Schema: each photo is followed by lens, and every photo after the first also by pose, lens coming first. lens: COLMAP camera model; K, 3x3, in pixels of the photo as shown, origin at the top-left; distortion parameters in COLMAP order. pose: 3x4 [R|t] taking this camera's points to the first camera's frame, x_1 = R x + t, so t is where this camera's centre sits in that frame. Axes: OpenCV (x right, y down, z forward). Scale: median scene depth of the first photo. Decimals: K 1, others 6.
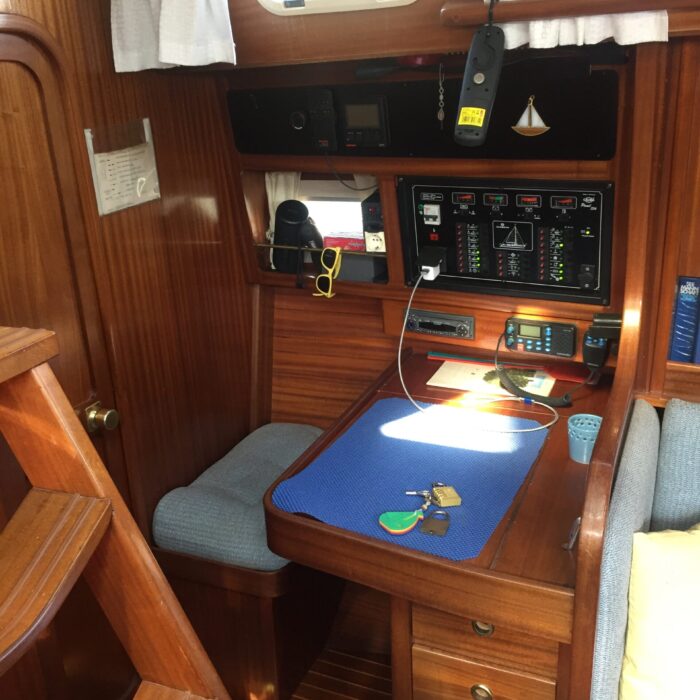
lens RADIAL K [[782.3, 0, 350.0], [0, 782.3, 350.0], [0, 0, 1]] dist [0.002709, 0.006492]
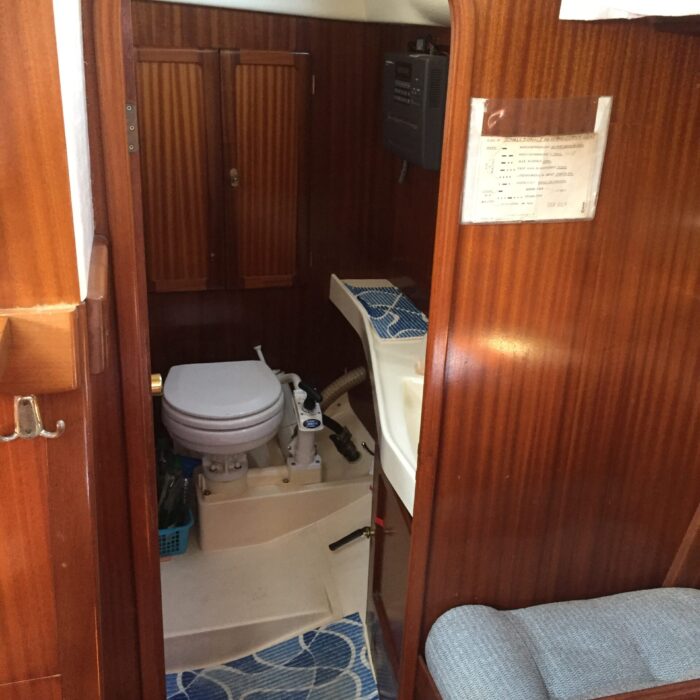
lens RADIAL K [[812.4, 0, 350.0], [0, 812.4, 350.0], [0, 0, 1]] dist [0.026710, 0.030479]
pose [[0.625283, 0.367947, -0.688212, 0.154679], [-0.339536, 0.922298, 0.184610, -0.161706], [0.702664, 0.118240, 0.701629, 0.419217]]
